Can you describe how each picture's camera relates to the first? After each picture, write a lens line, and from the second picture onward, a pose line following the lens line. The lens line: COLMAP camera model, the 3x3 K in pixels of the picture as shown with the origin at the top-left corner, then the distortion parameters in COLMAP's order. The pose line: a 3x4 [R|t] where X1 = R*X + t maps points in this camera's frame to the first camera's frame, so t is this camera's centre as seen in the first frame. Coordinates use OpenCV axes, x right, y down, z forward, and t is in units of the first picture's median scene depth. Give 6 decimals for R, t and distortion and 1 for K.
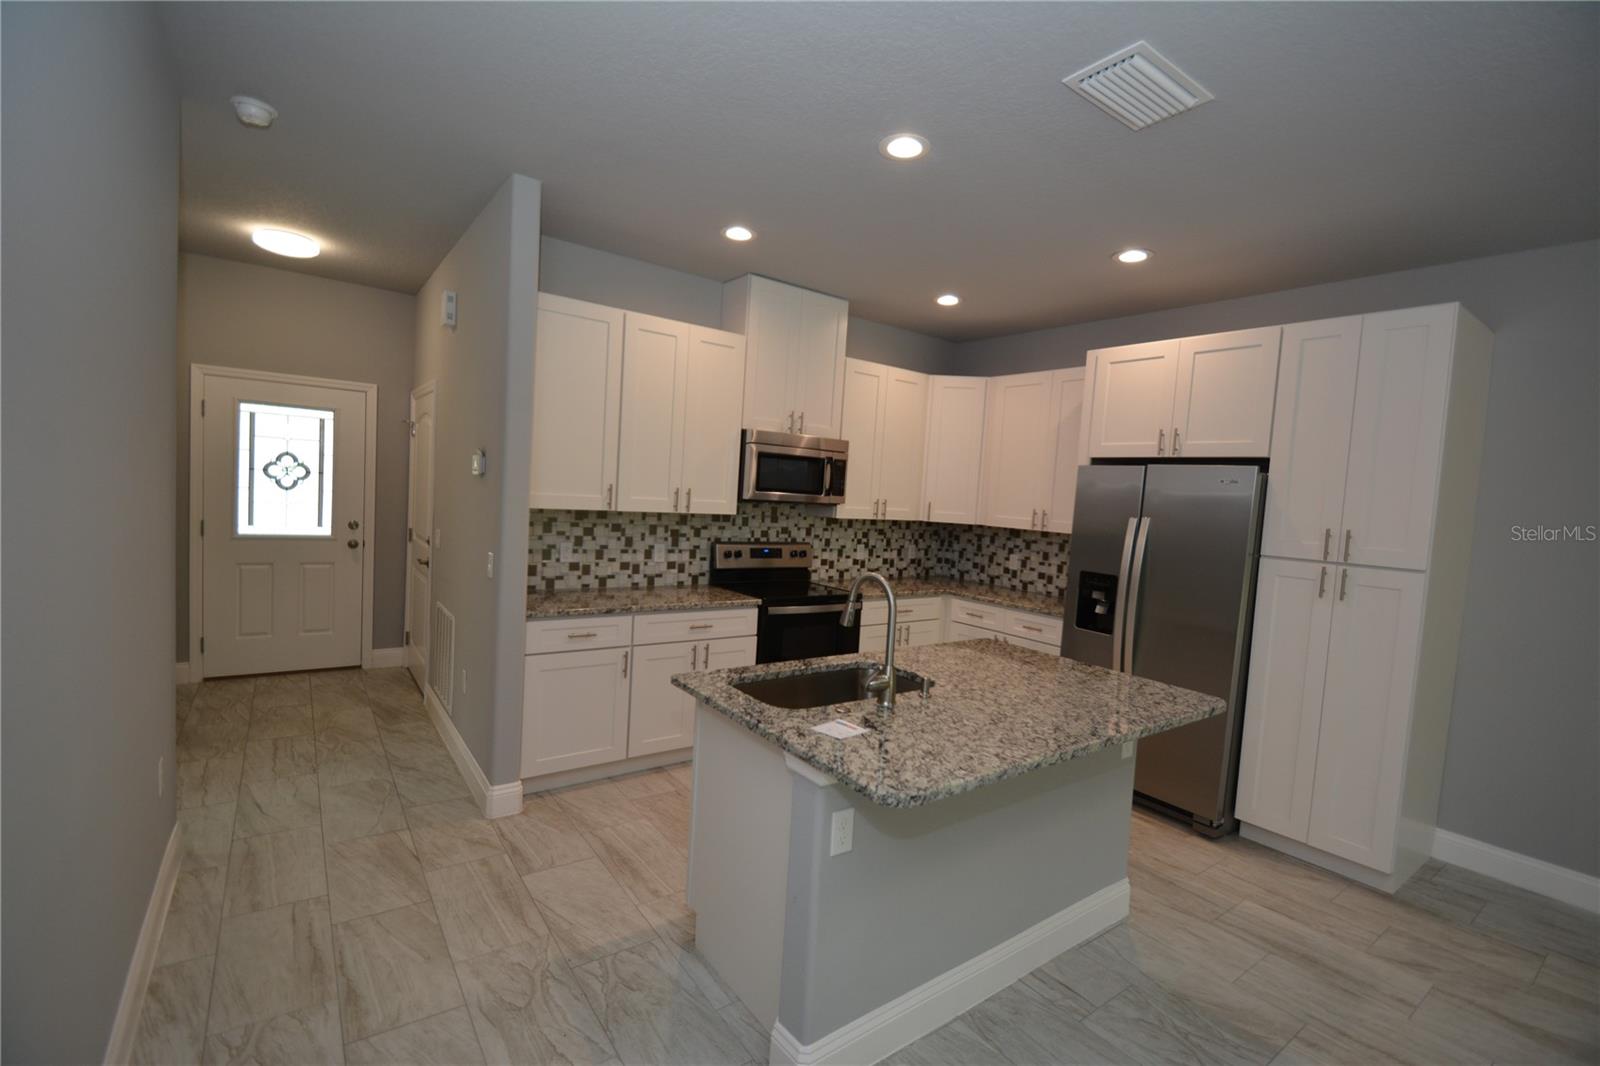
lens RADIAL K [[701.8, 0, 800.0], [0, 701.8, 533.0], [0, 0, 1]] dist [0.021194, -0.020452]
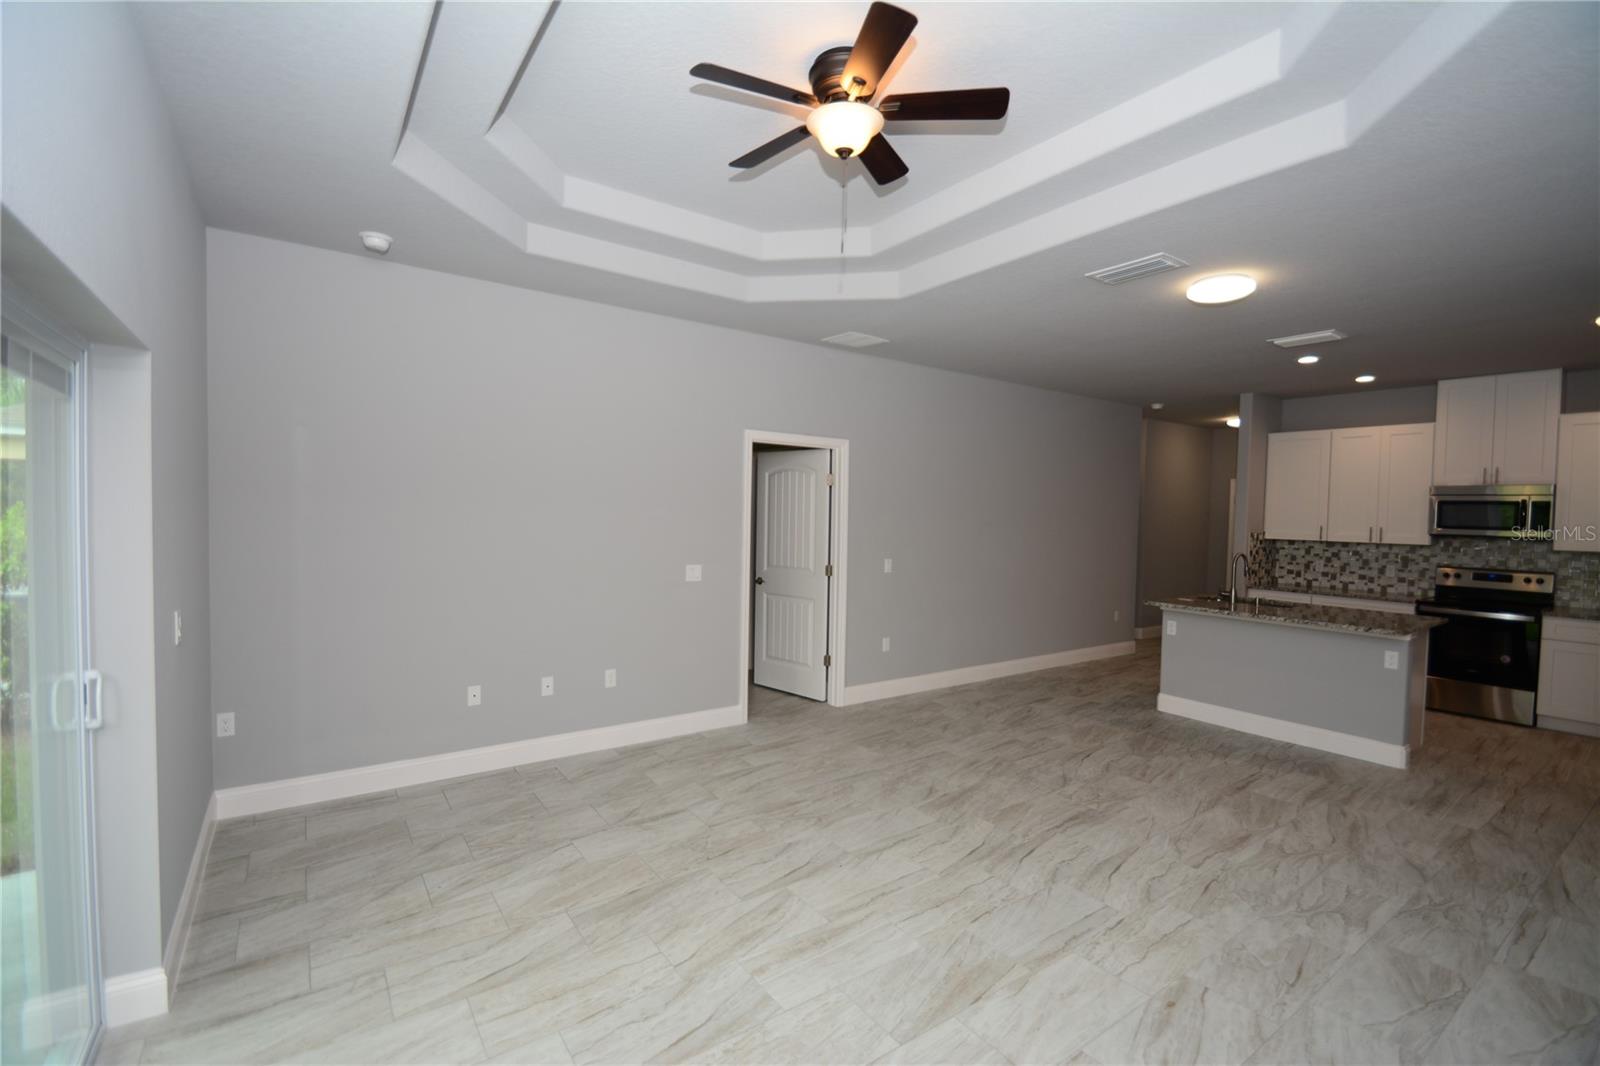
lens RADIAL K [[701.8, 0, 800.0], [0, 701.8, 533.0], [0, 0, 1]] dist [0.021194, -0.020452]
pose [[-0.009500, -0.028846, -0.999539, 1.315125], [-0.083506, 0.996115, -0.027954, 0.093672], [0.996462, 0.083202, -0.011872, -0.265372]]
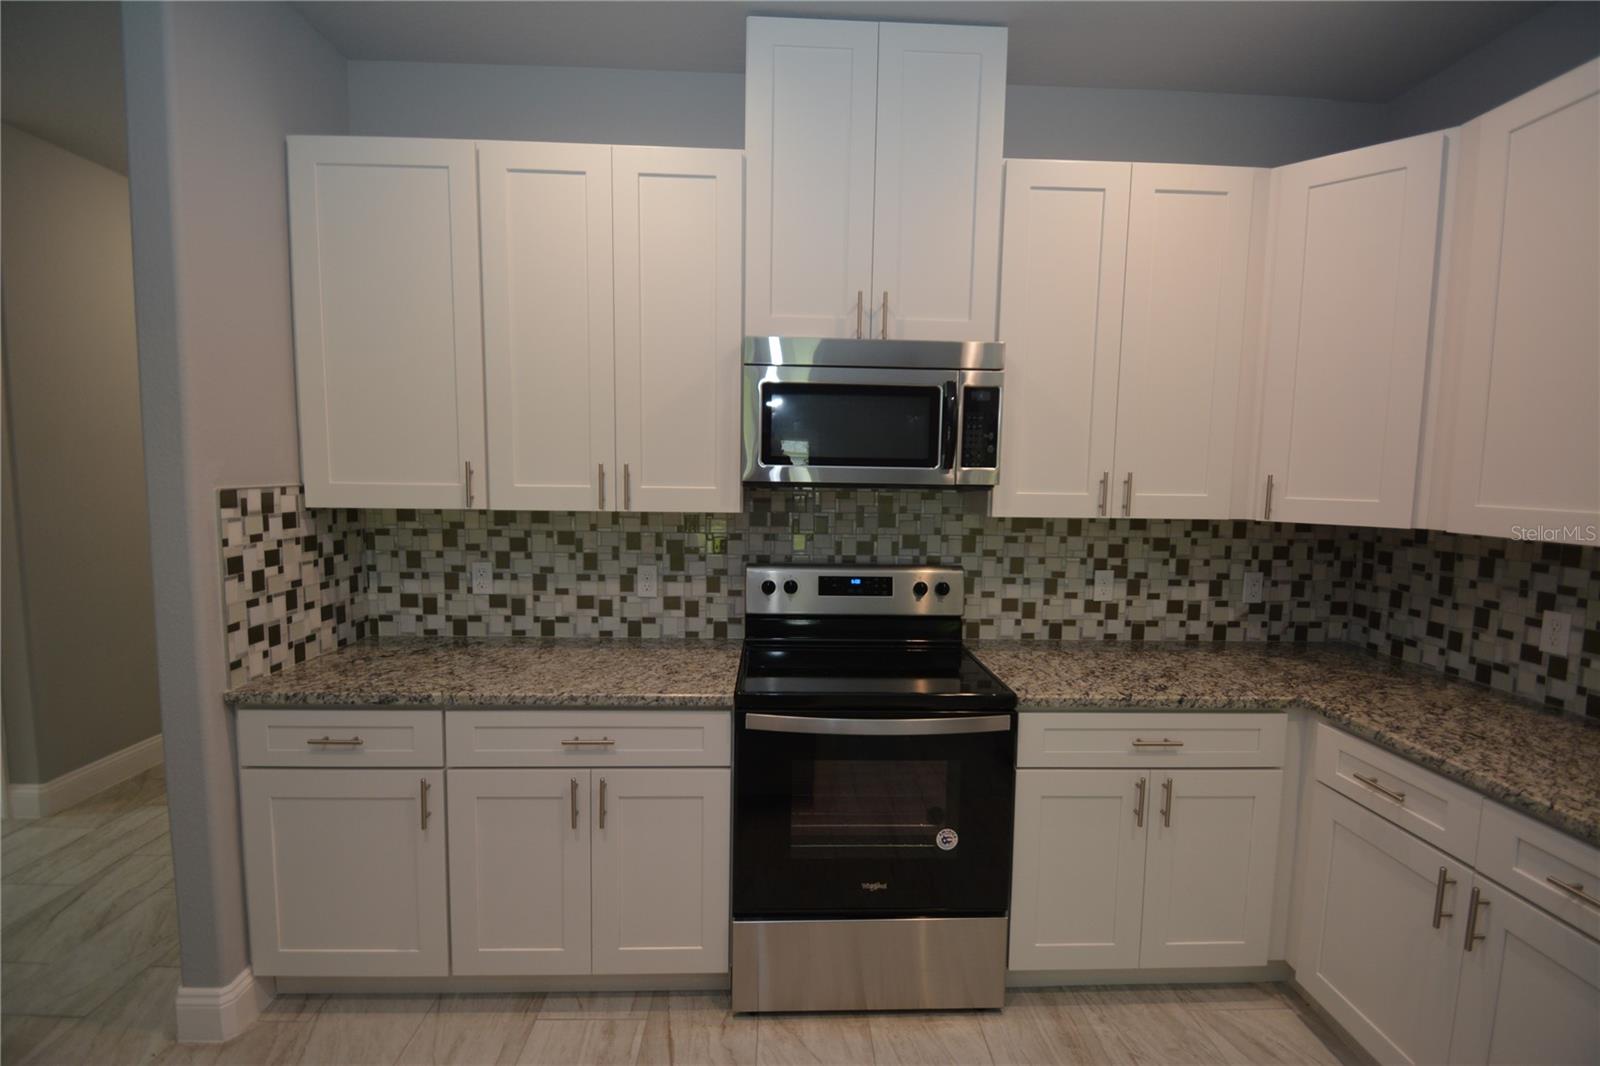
lens RADIAL K [[701.8, 0, 800.0], [0, 701.8, 533.0], [0, 0, 1]] dist [0.021194, -0.020452]
pose [[0.825411, 0.002244, -0.564527, 0.221579], [-0.000146, 0.999993, 0.003762, -0.012944], [0.564532, -0.003023, 0.825406, 0.579594]]
